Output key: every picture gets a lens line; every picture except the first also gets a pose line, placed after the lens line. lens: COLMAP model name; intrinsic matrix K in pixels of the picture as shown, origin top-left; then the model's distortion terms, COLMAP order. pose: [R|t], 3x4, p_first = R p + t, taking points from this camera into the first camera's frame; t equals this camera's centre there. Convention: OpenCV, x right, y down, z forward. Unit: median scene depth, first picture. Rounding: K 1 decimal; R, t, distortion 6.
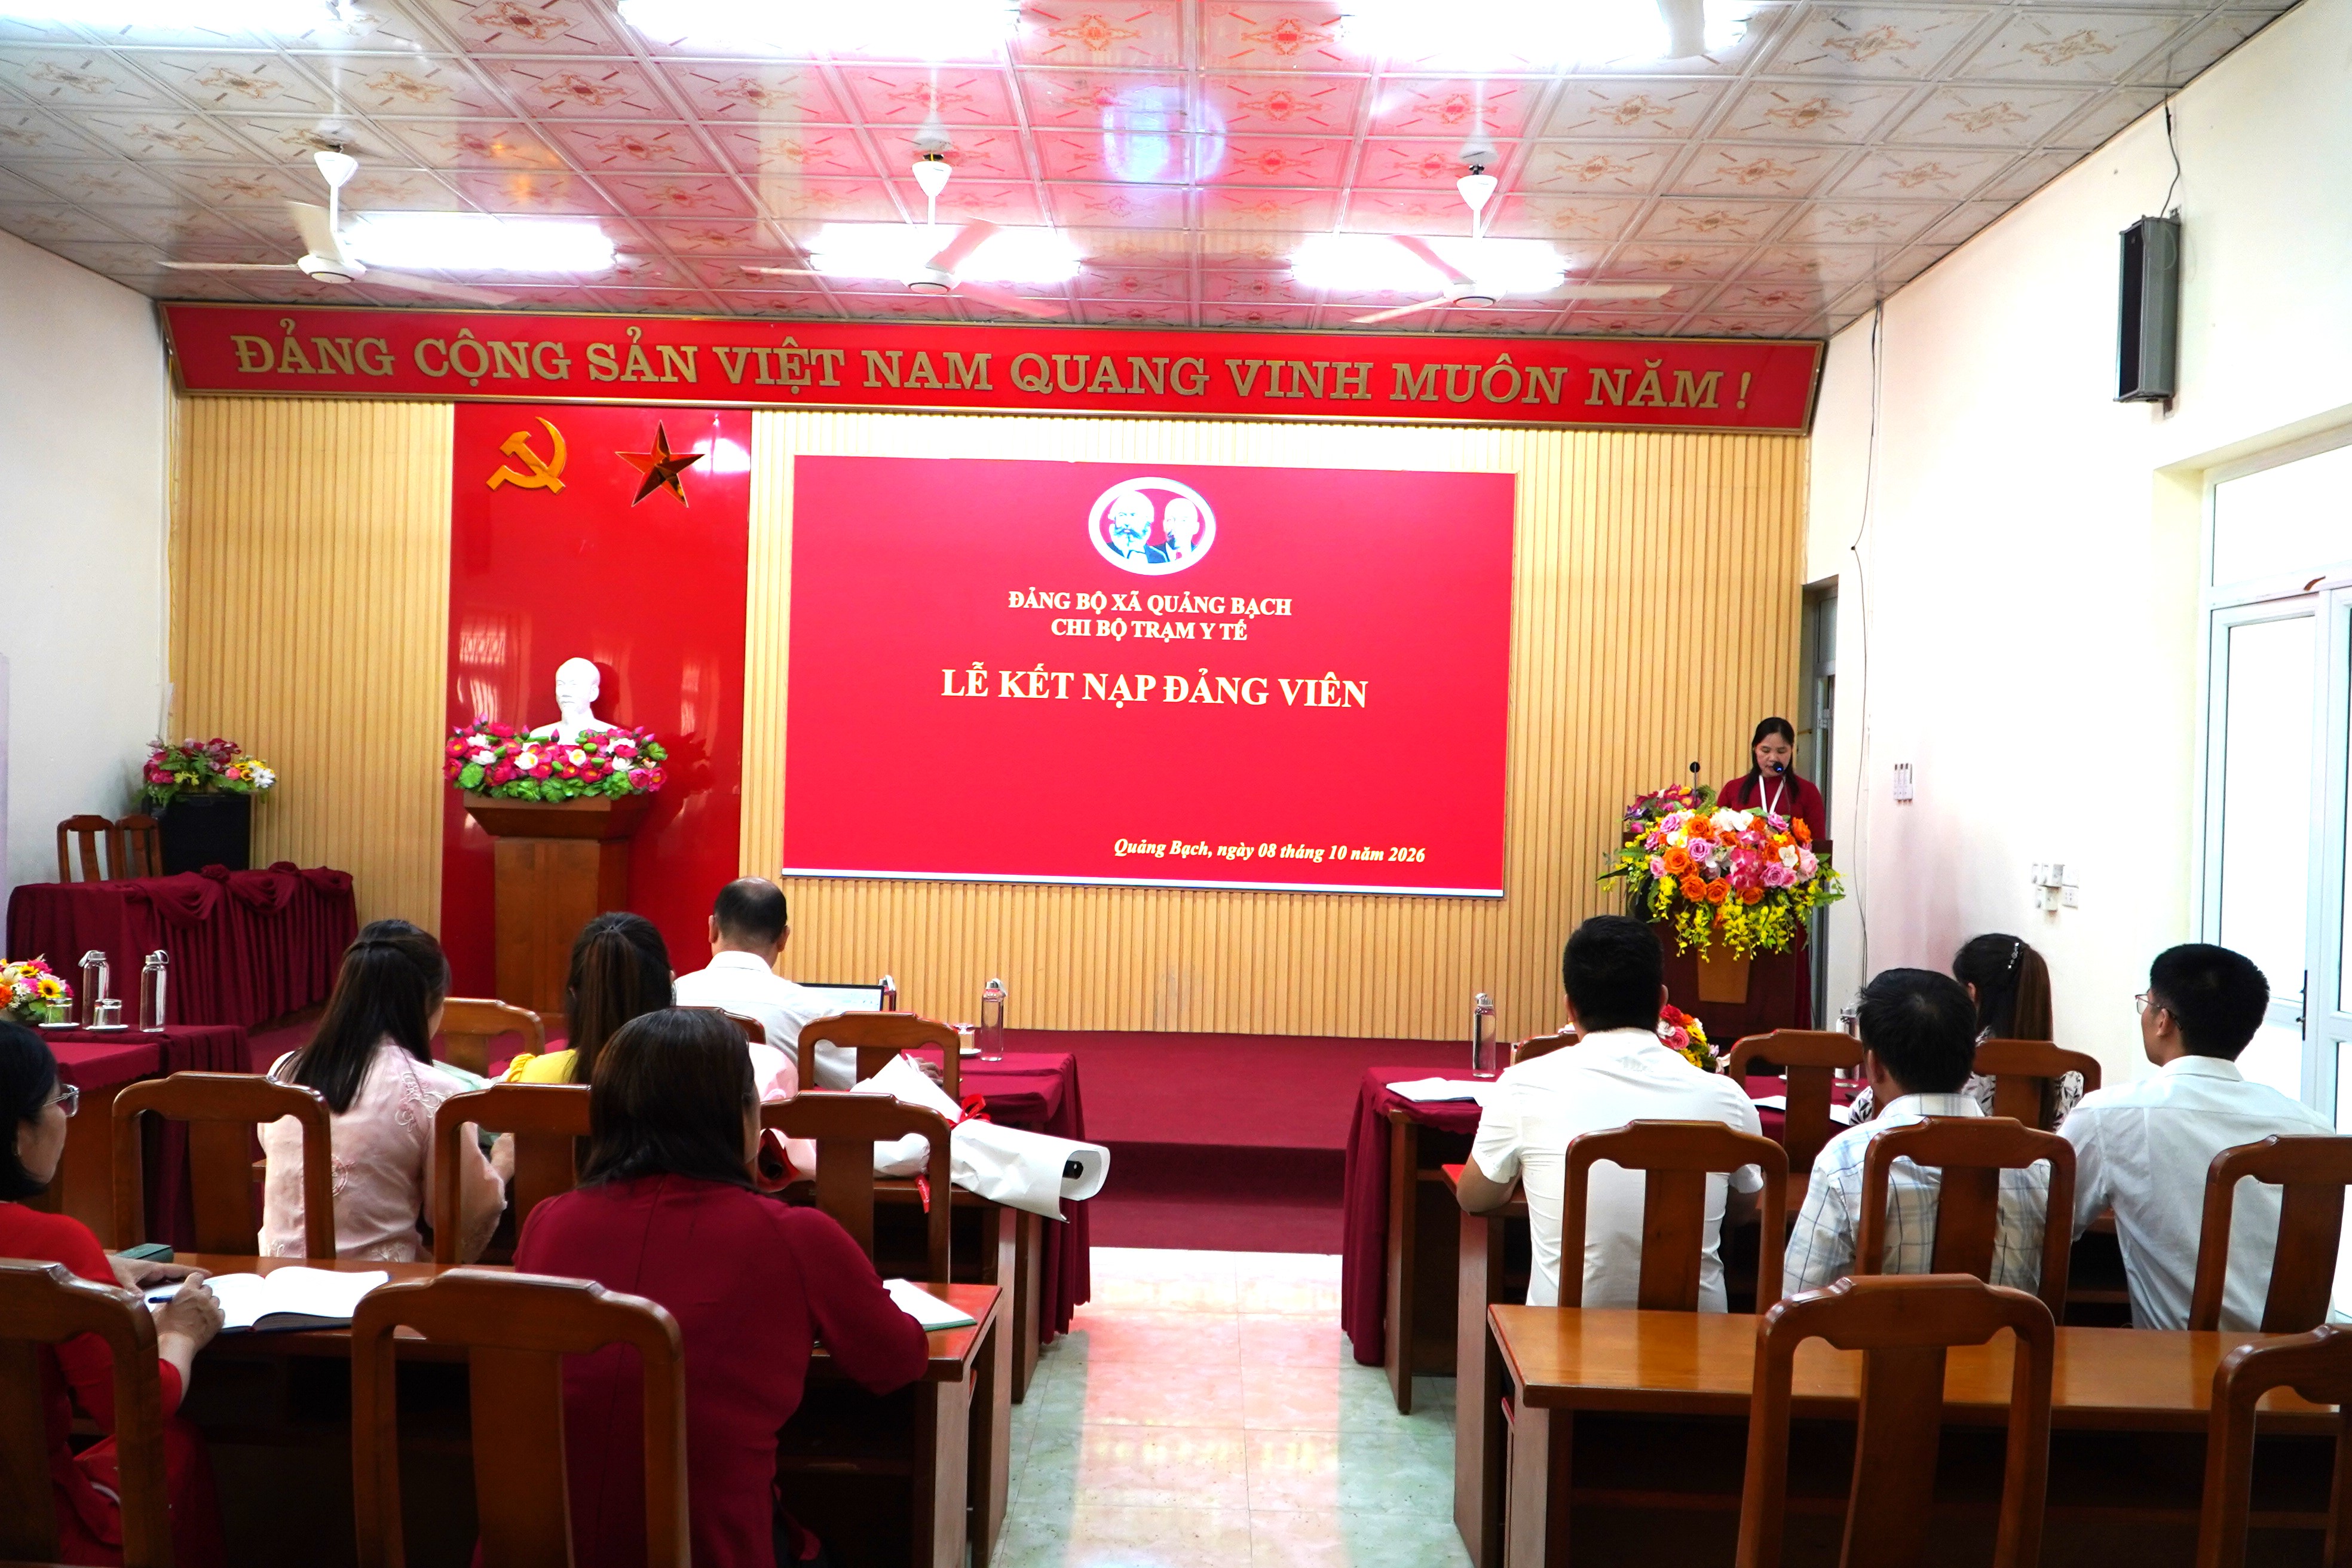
lens RADIAL K [[1893.4, 0, 1187.1], [0, 1893.4, 801.2], [0, 0, 1]] dist [0.003126, 0.000143]
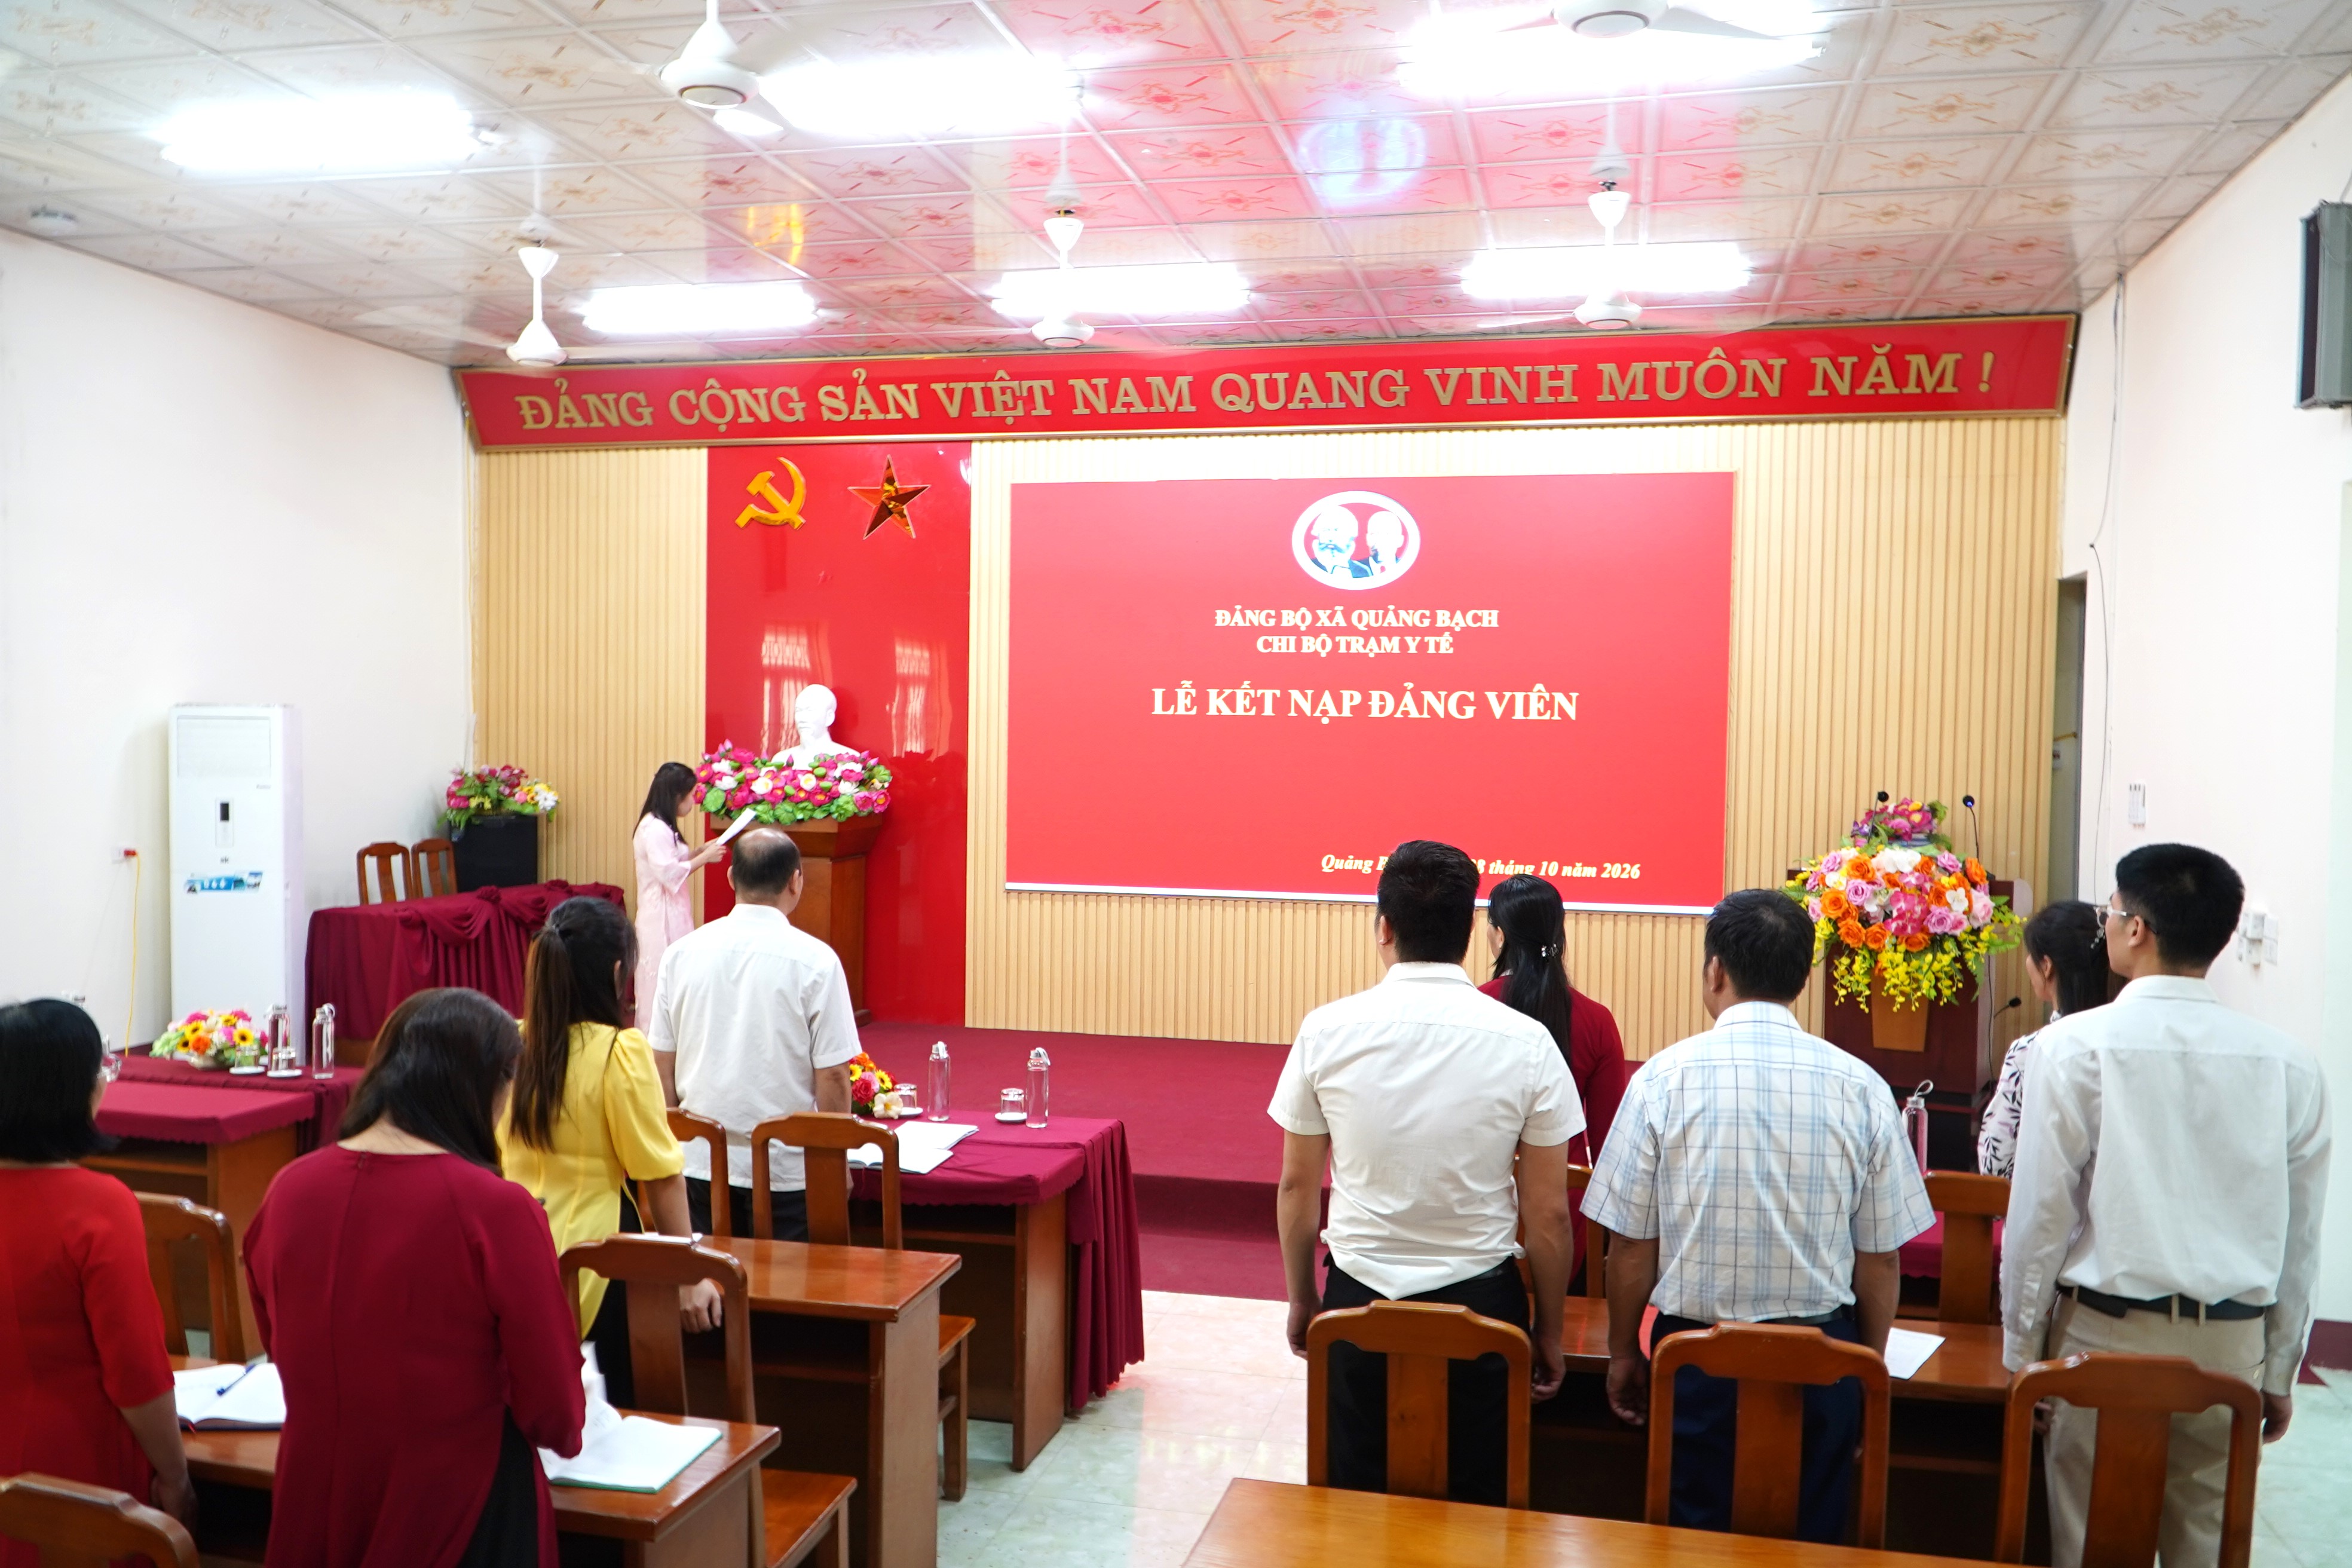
lens RADIAL K [[1893.4, 0, 1185.0], [0, 1893.4, 788.6], [0, 0, 1]] dist [0.003126, 0.000143]
pose [[0.977505, -0.007883, -0.210767, 0.102530], [0.011826, 0.999778, 0.017451, -0.033468], [0.210582, -0.019551, 0.977381, 0.006934]]
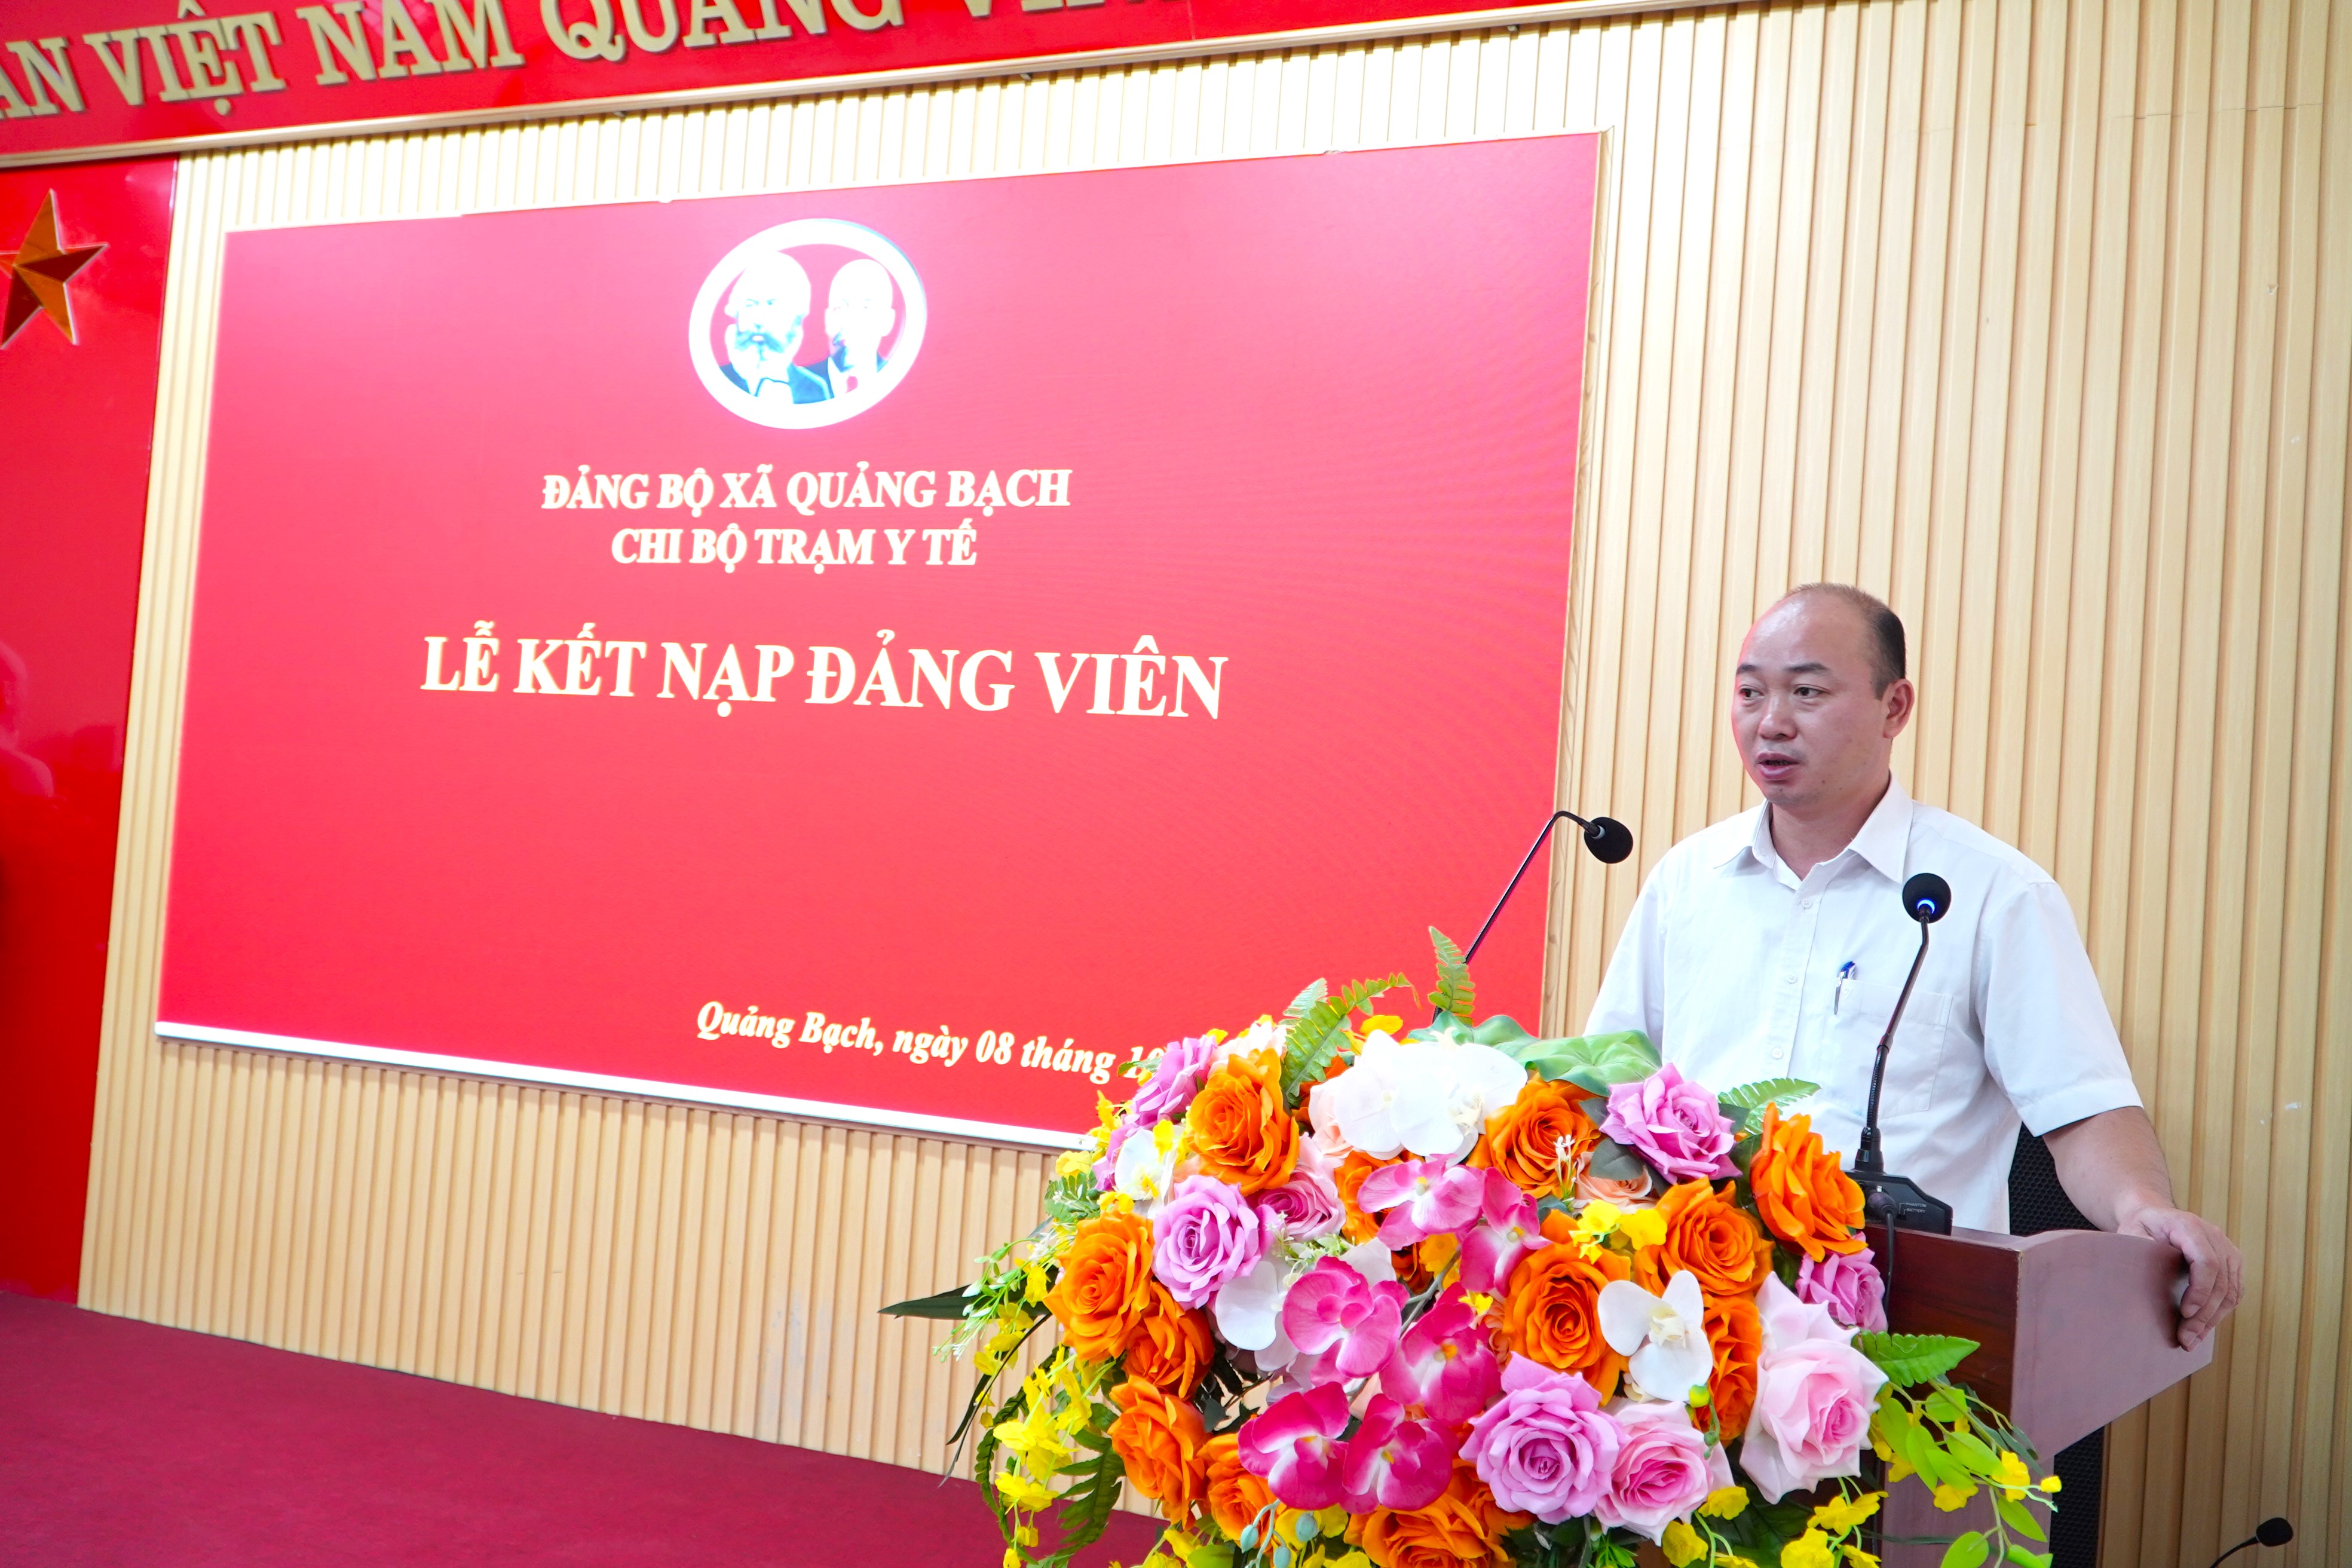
lens RADIAL K [[2003.8, 0, 1194.5], [0, 2003.8, 804.1], [0, 0, 1]] dist [0.020705, -0.005016]
pose [[0.936098, 0.022569, -0.351013, 0.244469], [-0.046292, 0.997164, -0.059339, -0.004263], [0.348678, 0.071796, 0.934488, 0.585773]]
